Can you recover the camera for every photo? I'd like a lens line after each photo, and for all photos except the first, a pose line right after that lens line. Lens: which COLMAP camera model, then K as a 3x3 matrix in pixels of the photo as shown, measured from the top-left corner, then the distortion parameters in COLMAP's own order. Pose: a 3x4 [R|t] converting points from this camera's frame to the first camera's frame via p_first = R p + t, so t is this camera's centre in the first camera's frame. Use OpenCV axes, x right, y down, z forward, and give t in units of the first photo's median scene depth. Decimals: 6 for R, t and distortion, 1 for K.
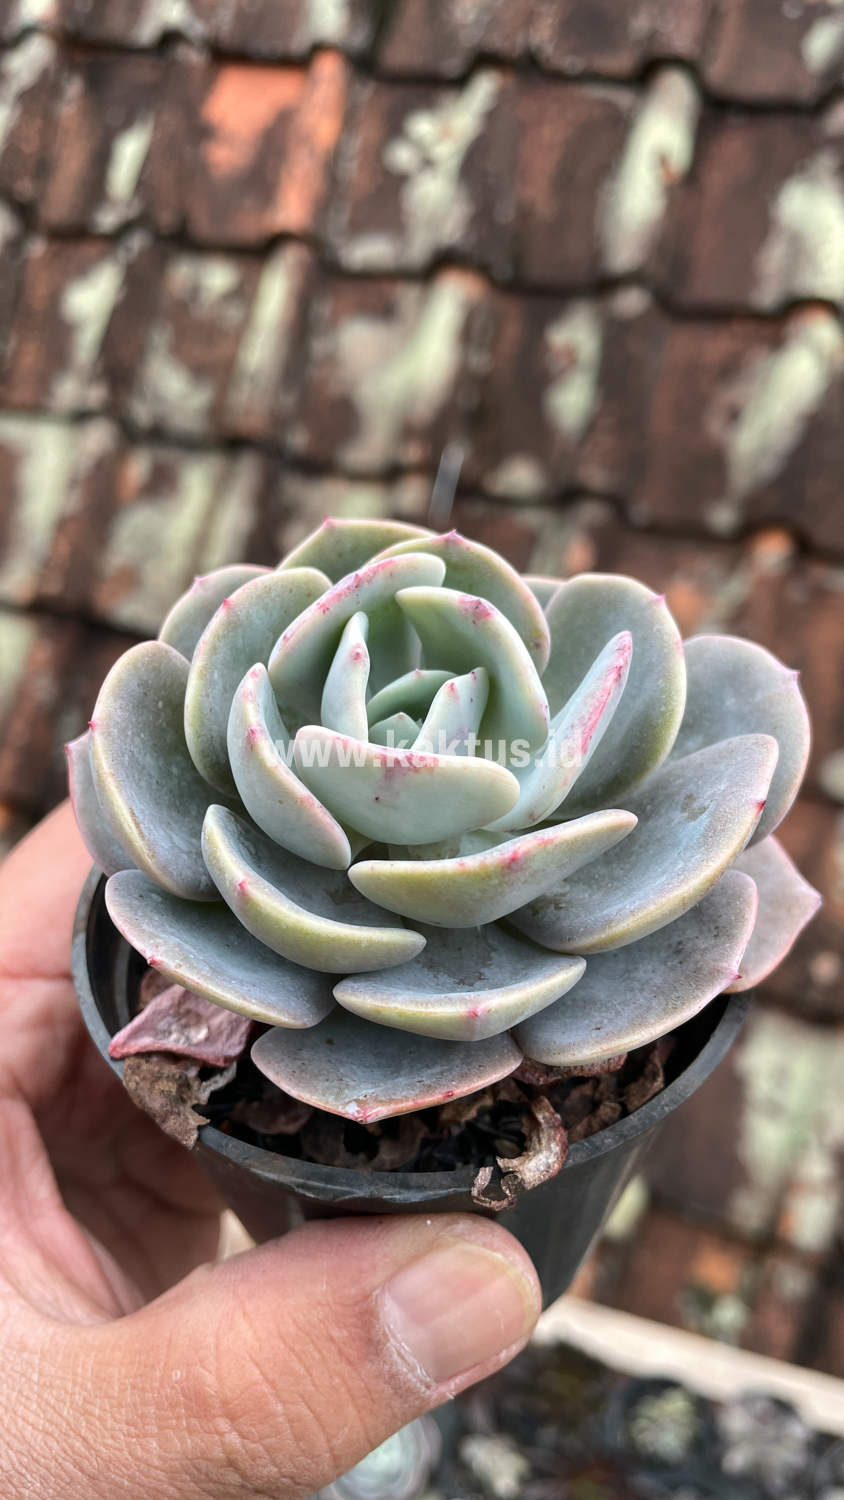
lens RADIAL K [[1198.9, 0, 416.5], [0, 1198.9, 752.0], [0, 0, 1]] dist [0.058029, -0.001198]
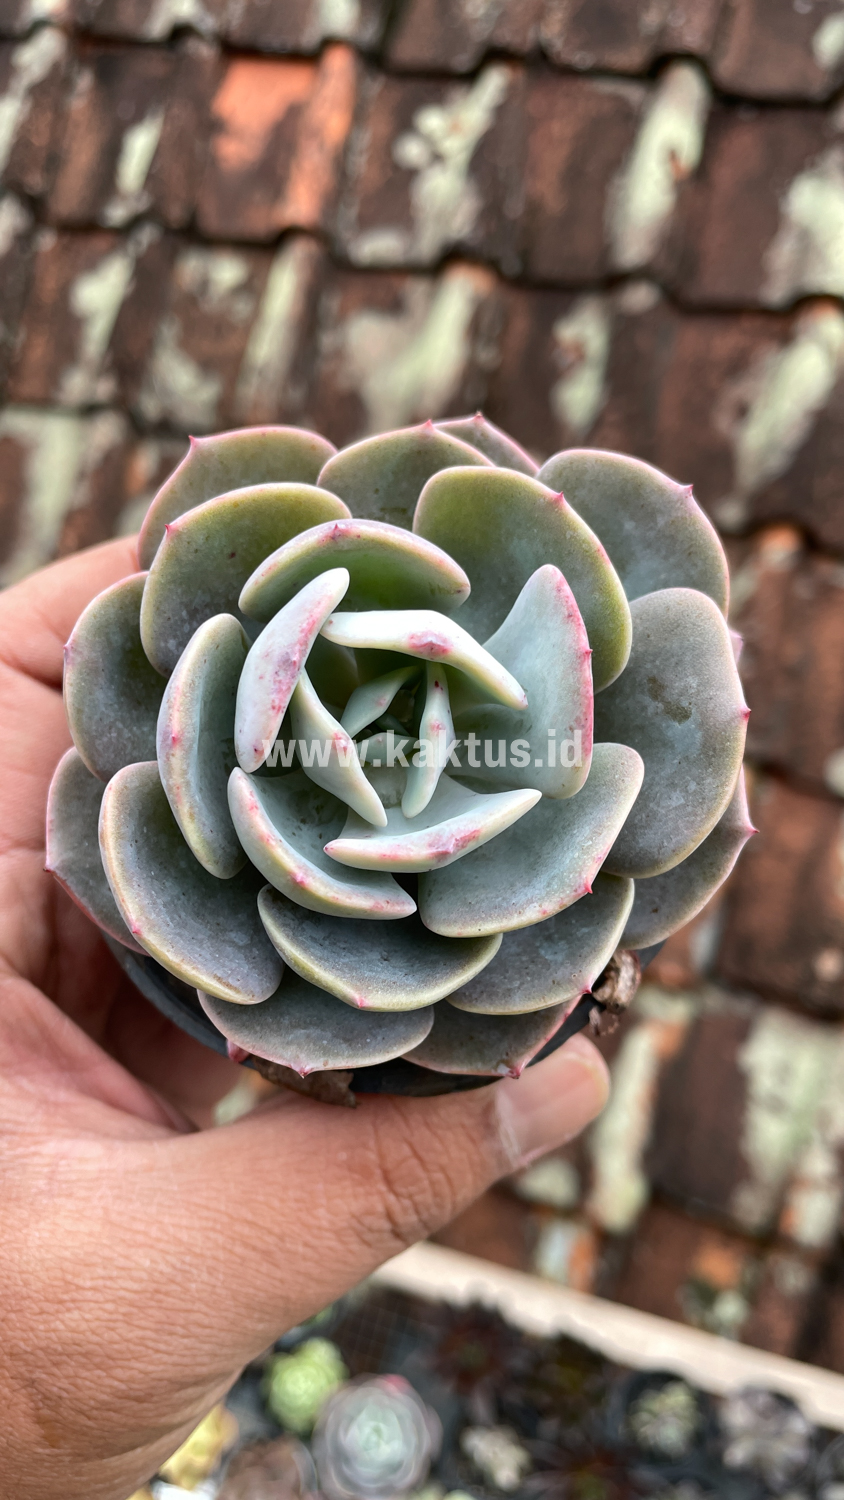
lens RADIAL K [[1198.9, 0, 416.5], [0, 1198.9, 752.0], [0, 0, 1]] dist [0.058029, -0.001198]
pose [[0.880627, -0.464112, 0.095371, -0.086252], [0.343023, 0.763351, 0.547385, -0.558089], [-0.326850, -0.449327, 0.831429, 0.155619]]
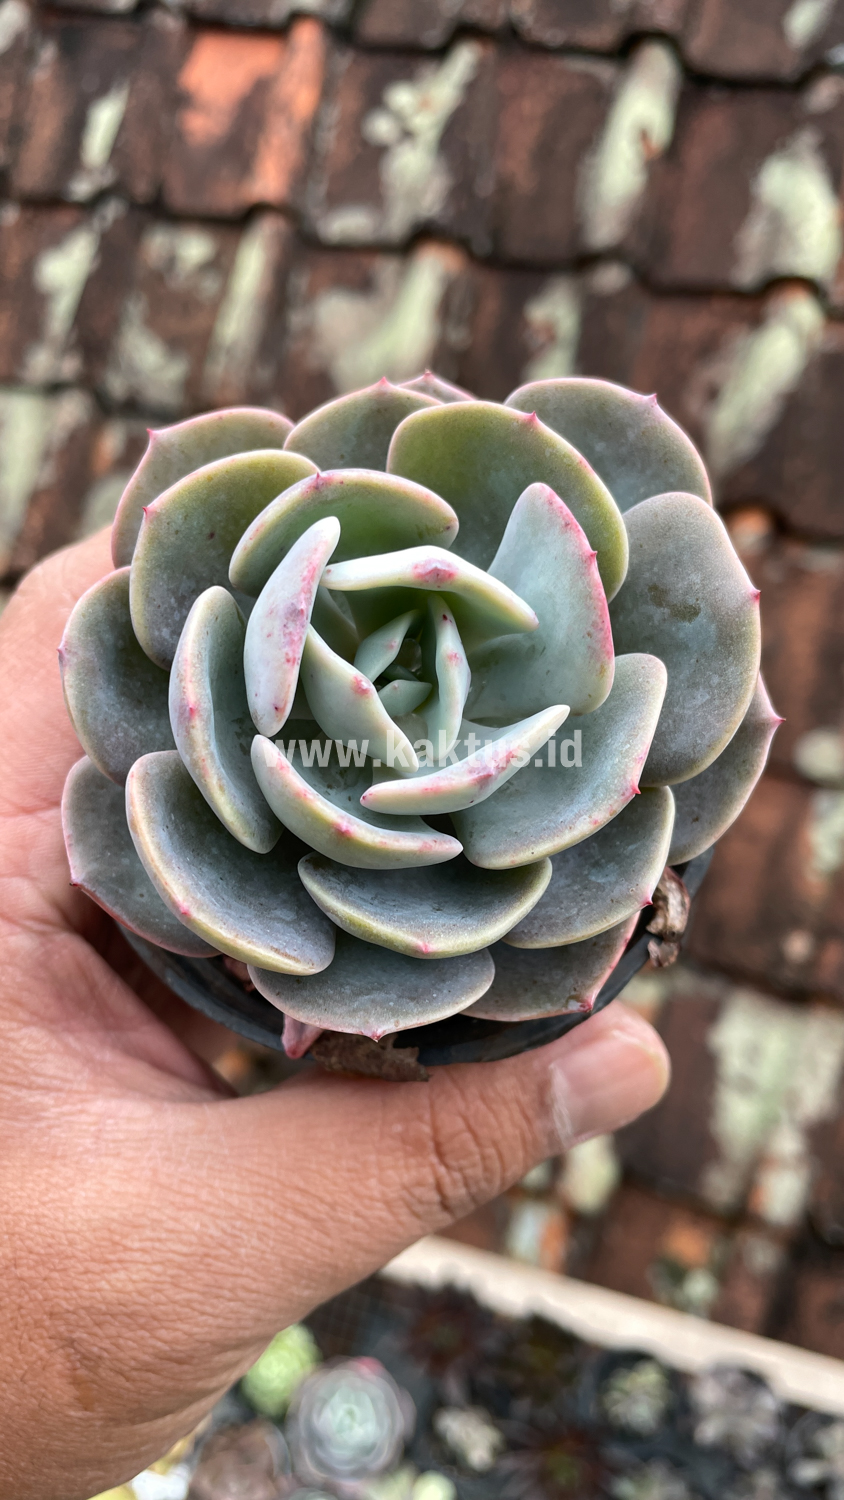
lens RADIAL K [[1197.2, 0, 415.8], [0, 1197.2, 755.6], [0, 0, 1]] dist [0.054761, 0.000606]
pose [[0.785776, -0.598618, 0.155605, -0.186093], [0.446776, 0.723318, 0.526501, -0.496146], [-0.427725, -0.344191, 0.835814, 0.156834]]
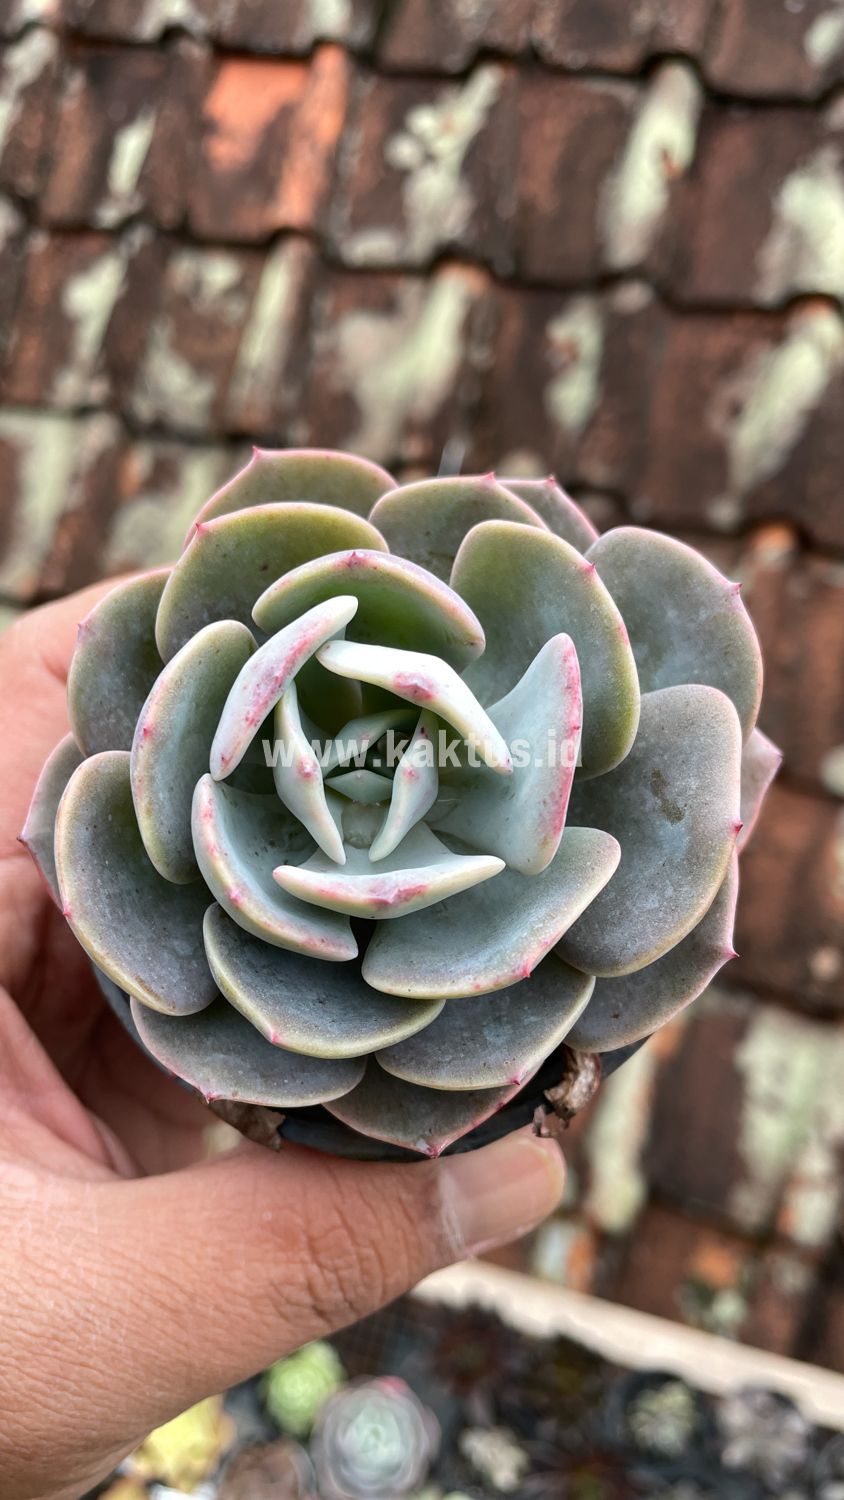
lens RADIAL K [[1197.2, 0, 415.8], [0, 1197.2, 755.6], [0, 0, 1]] dist [0.054761, 0.000606]
pose [[0.961941, -0.272997, 0.011953, 0.024200], [0.235403, 0.850100, 0.471079, -0.489370], [-0.138765, -0.450336, 0.882010, 0.147555]]
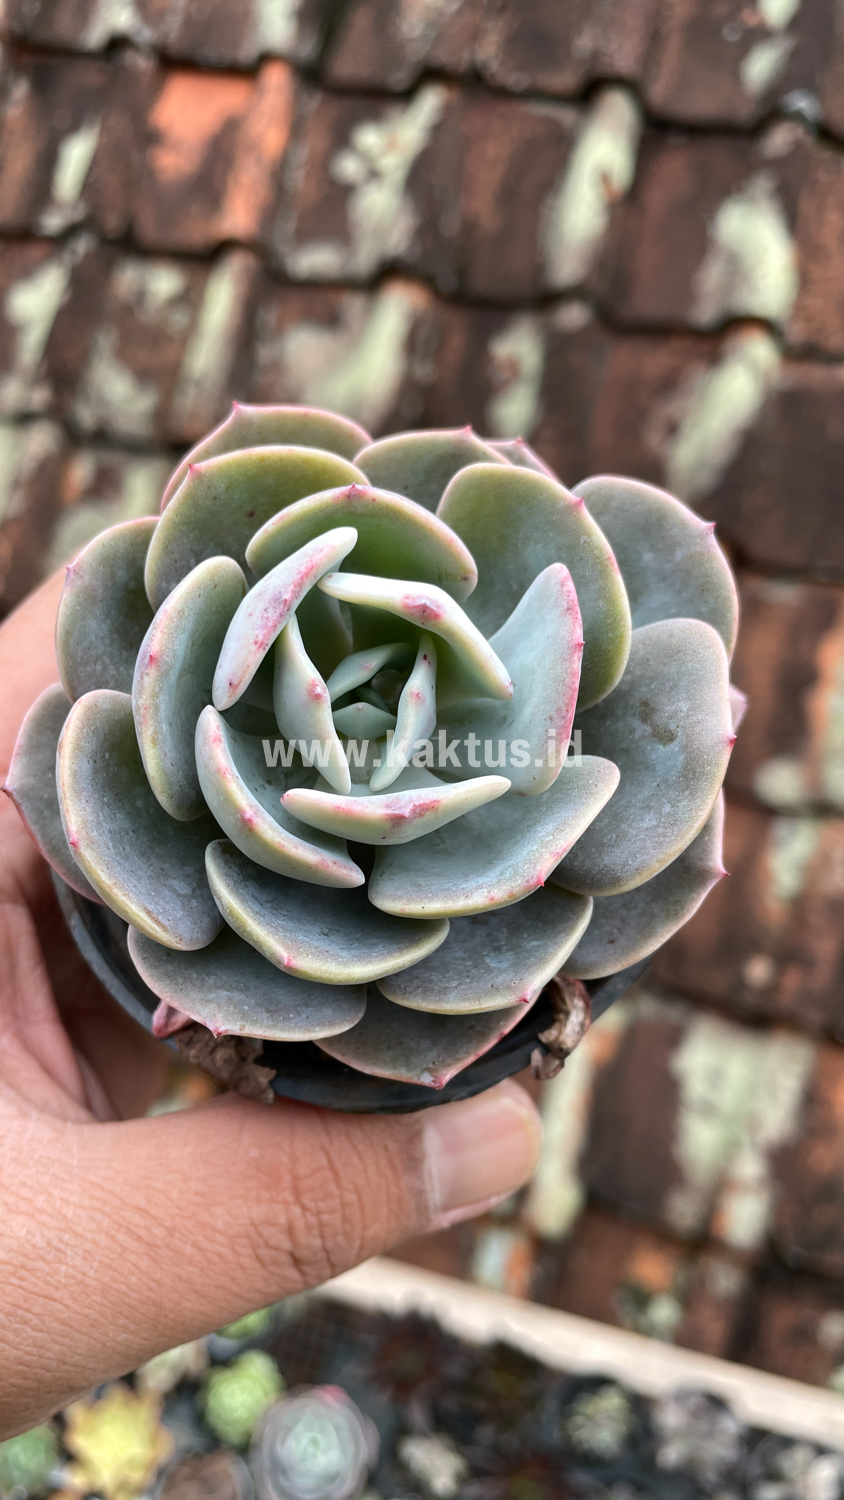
lens RADIAL K [[1198.9, 0, 416.5], [0, 1198.9, 752.0], [0, 0, 1]] dist [0.058029, -0.001198]
pose [[0.949521, -0.290887, 0.117453, -0.094595], [0.210552, 0.868490, 0.448768, -0.428647], [-0.232548, -0.401385, 0.885896, 0.105746]]
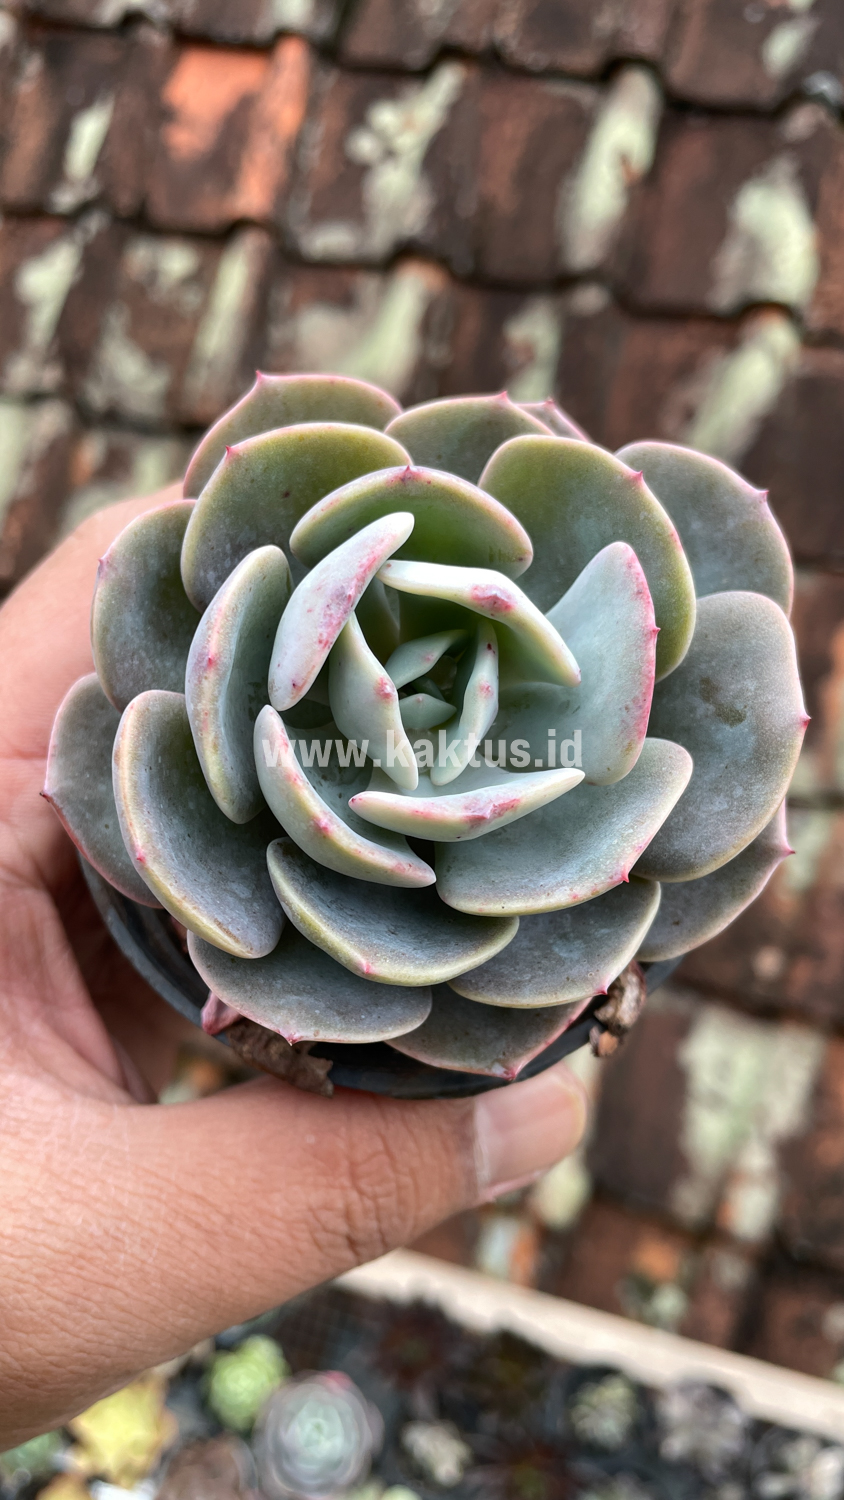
lens RADIAL K [[1197.2, 0, 415.8], [0, 1197.2, 755.6], [0, 0, 1]] dist [0.054761, 0.000606]
pose [[0.930438, -0.336072, 0.146085, -0.169004], [0.217347, 0.827071, 0.518377, -0.483786], [-0.295035, -0.450566, 0.842582, 0.184783]]
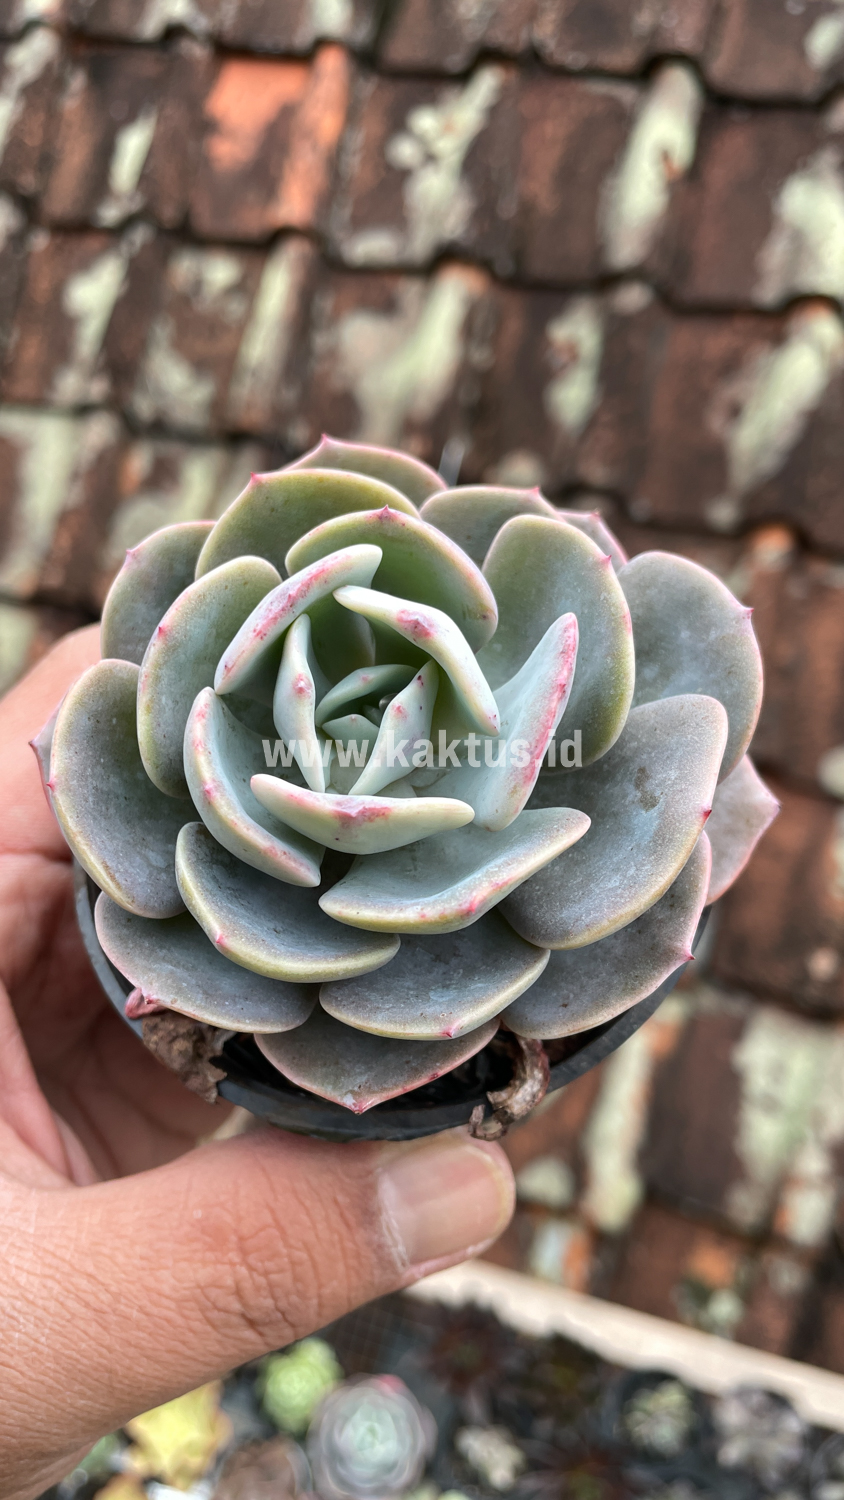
lens RADIAL K [[1198.9, 0, 416.5], [0, 1198.9, 752.0], [0, 0, 1]] dist [0.058029, -0.001198]
pose [[0.994557, -0.101540, -0.023376, 0.060117], [0.103636, 0.940782, 0.322784, -0.322191], [-0.010784, -0.323449, 0.946184, 0.039925]]
